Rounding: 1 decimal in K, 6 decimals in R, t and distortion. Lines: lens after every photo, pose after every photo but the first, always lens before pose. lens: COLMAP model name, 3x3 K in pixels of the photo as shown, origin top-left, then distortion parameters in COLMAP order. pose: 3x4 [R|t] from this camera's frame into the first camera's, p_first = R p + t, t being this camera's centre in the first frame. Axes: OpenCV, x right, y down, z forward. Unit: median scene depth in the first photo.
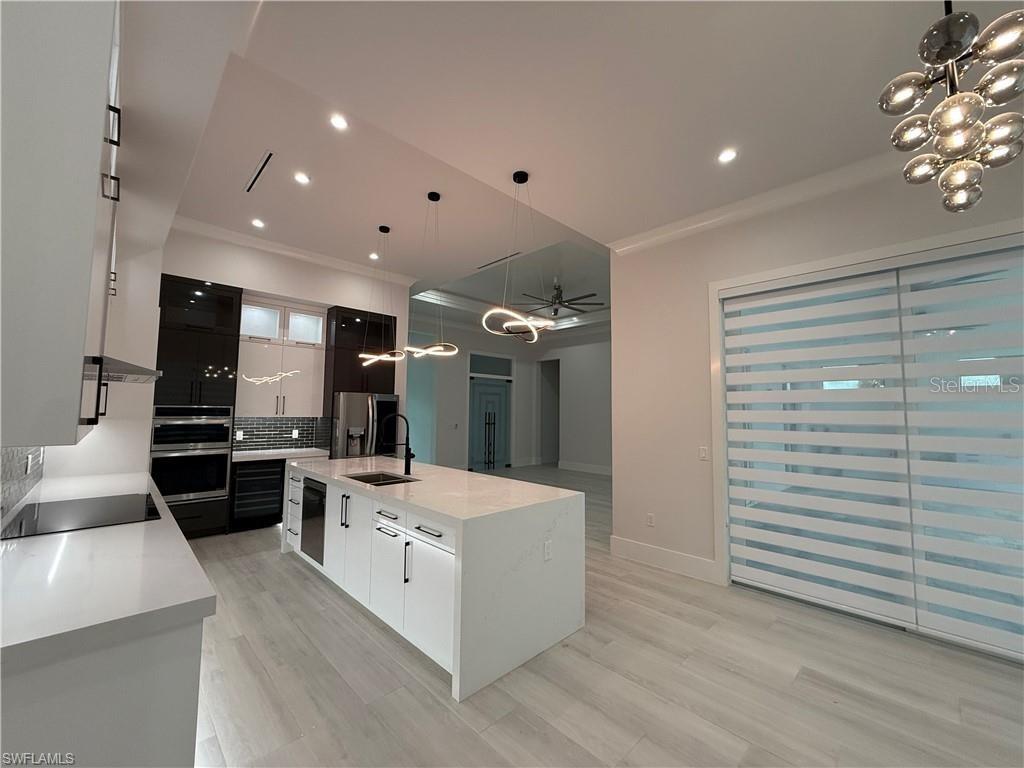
lens RADIAL K [[409.8, 0, 510.4], [0, 409.8, 383.6], [0, 0, 1]] dist [-0.001333, 0.000720]
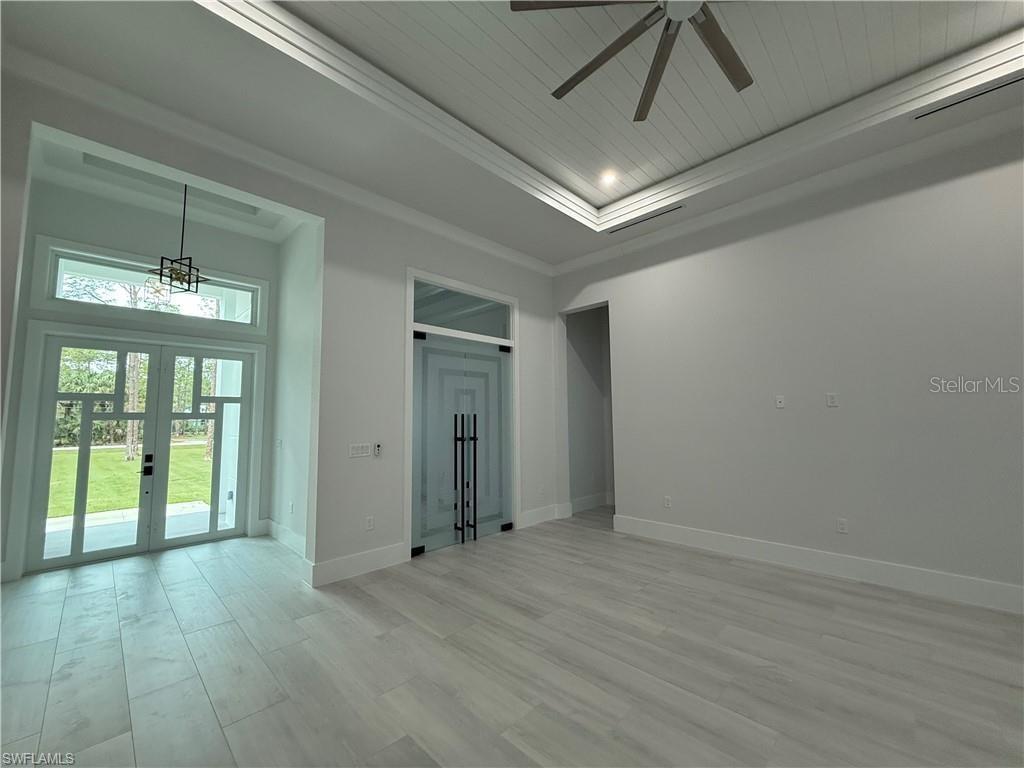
lens RADIAL K [[410.9, 0, 512.0], [0, 410.9, 384.0], [0, 0, 1]] dist [0.000359, 0.000151]
pose [[0.999609, -0.020499, 0.019036, -0.005481], [0.020845, 0.999618, -0.018157, 0.046687], [-0.018657, 0.018547, 0.999654, 0.548536]]
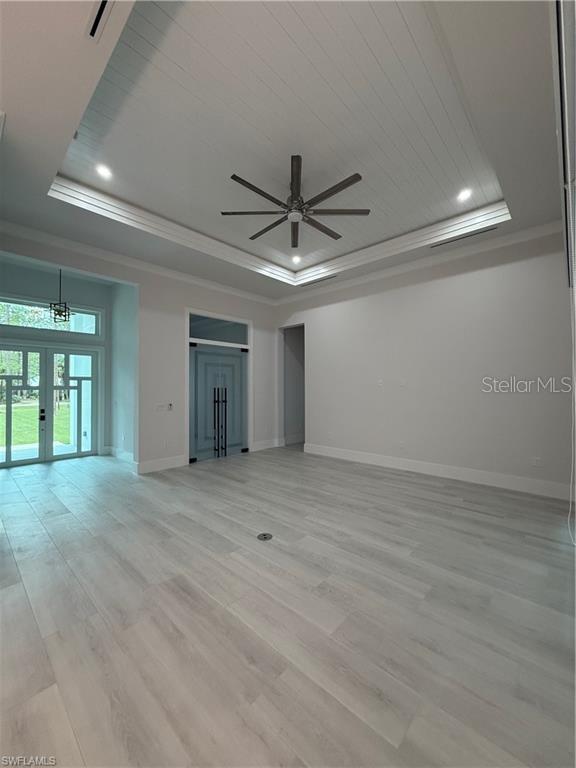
lens RADIAL K [[307.4, 0, 288.0], [0, 307.4, 384.0], [0, 0, 1]] dist [-0.001333, 0.000720]
pose [[0.998646, -0.014690, 0.049908, 0.056306], [0.011972, 0.998451, 0.054330, 0.031398], [-0.050629, -0.053658, 0.997275, 0.386577]]
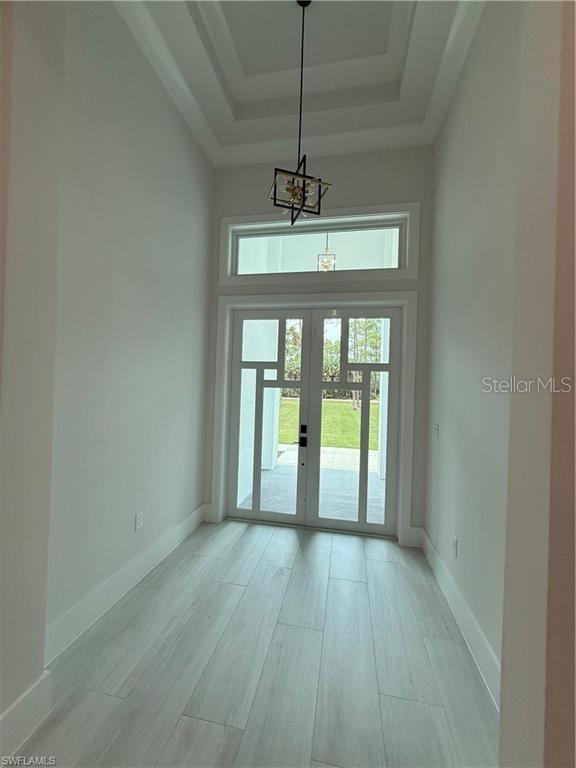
lens RADIAL K [[308.2, 0, 288.0], [0, 308.2, 382.6], [0, 0, 1]] dist [0.000359, 0.000151]
pose [[0.575069, -0.001018, -0.818104, -0.137596], [0.030845, 0.999315, 0.020438, 0.055946], [0.817523, -0.036987, 0.574707, 0.801429]]
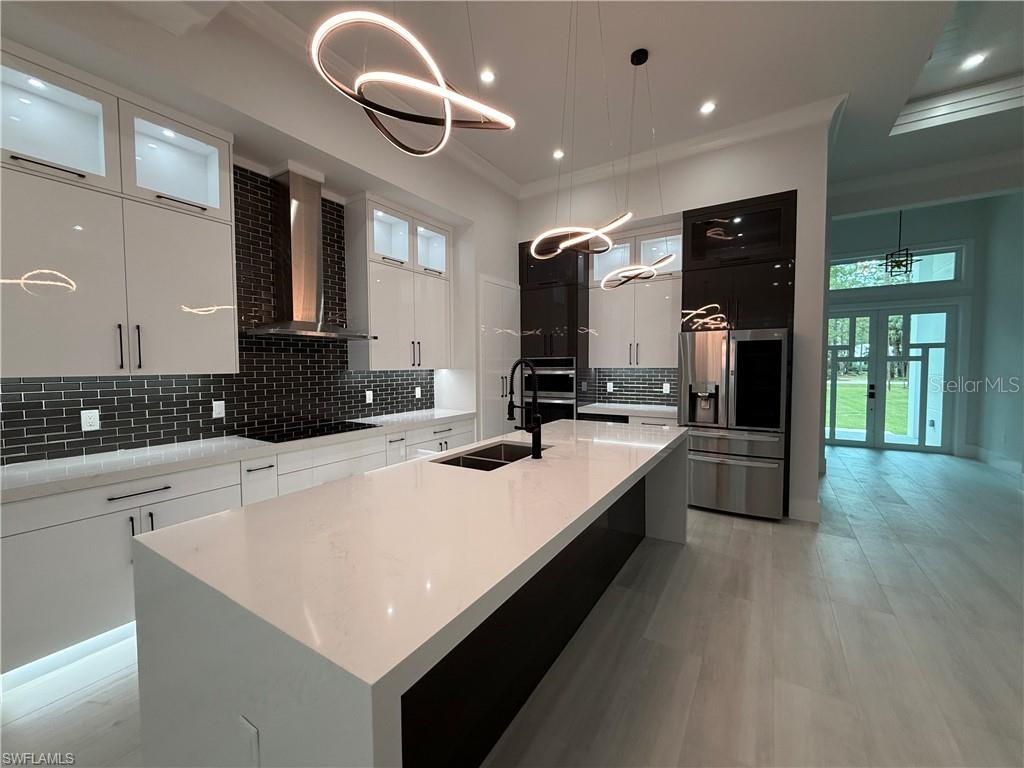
lens RADIAL K [[409.8, 0, 510.4], [0, 409.8, 383.6], [0, 0, 1]] dist [-0.001333, 0.000720]
pose [[0.231362, 0.030020, -0.972405, 0.115567], [0.077002, 0.995823, 0.049064, 0.027867], [0.969816, -0.086229, 0.228084, 0.288810]]
